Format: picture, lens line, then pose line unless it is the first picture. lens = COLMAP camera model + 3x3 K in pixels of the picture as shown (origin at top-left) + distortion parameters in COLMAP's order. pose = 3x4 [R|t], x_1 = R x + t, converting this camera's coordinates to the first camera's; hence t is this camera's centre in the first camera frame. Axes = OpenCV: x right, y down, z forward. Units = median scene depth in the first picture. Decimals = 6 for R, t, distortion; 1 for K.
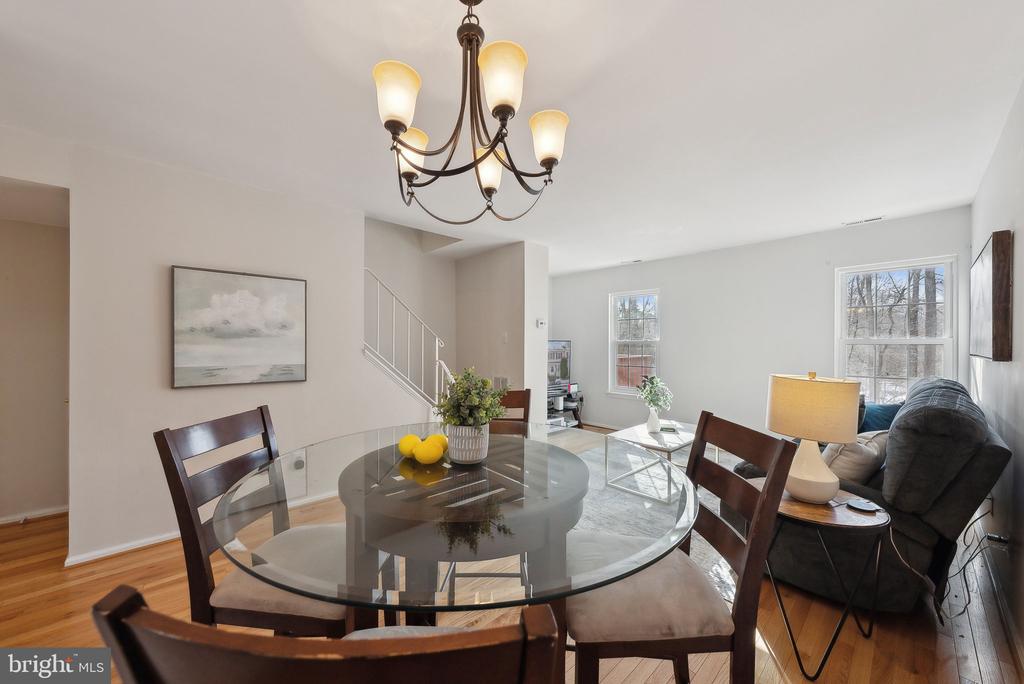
lens RADIAL K [[373.3, 0, 507.8], [0, 373.3, 345.3], [0, 0, 1]] dist [0.001946, 0.000190]
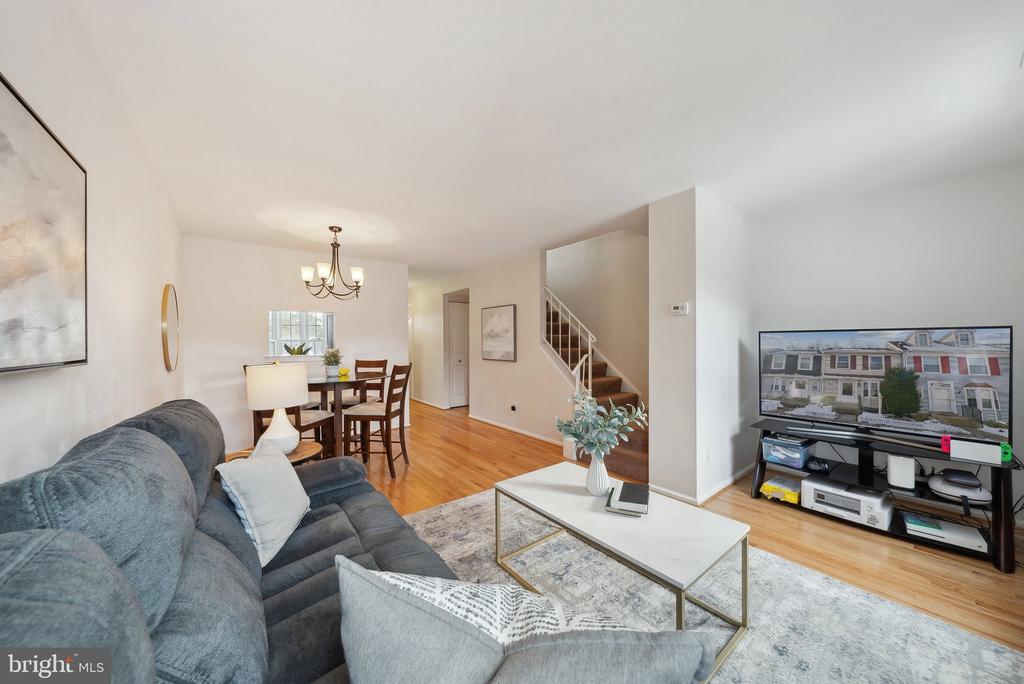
lens RADIAL K [[359.6, 0, 512.0], [0, 359.6, 342.0], [0, 0, 1]] dist [0.000443, 0.000089]
pose [[-0.077901, 0.002250, -0.996959, 0.946486], [0.003975, 0.999990, 0.001946, 0.000953], [0.996953, -0.003812, -0.077909, 0.918377]]
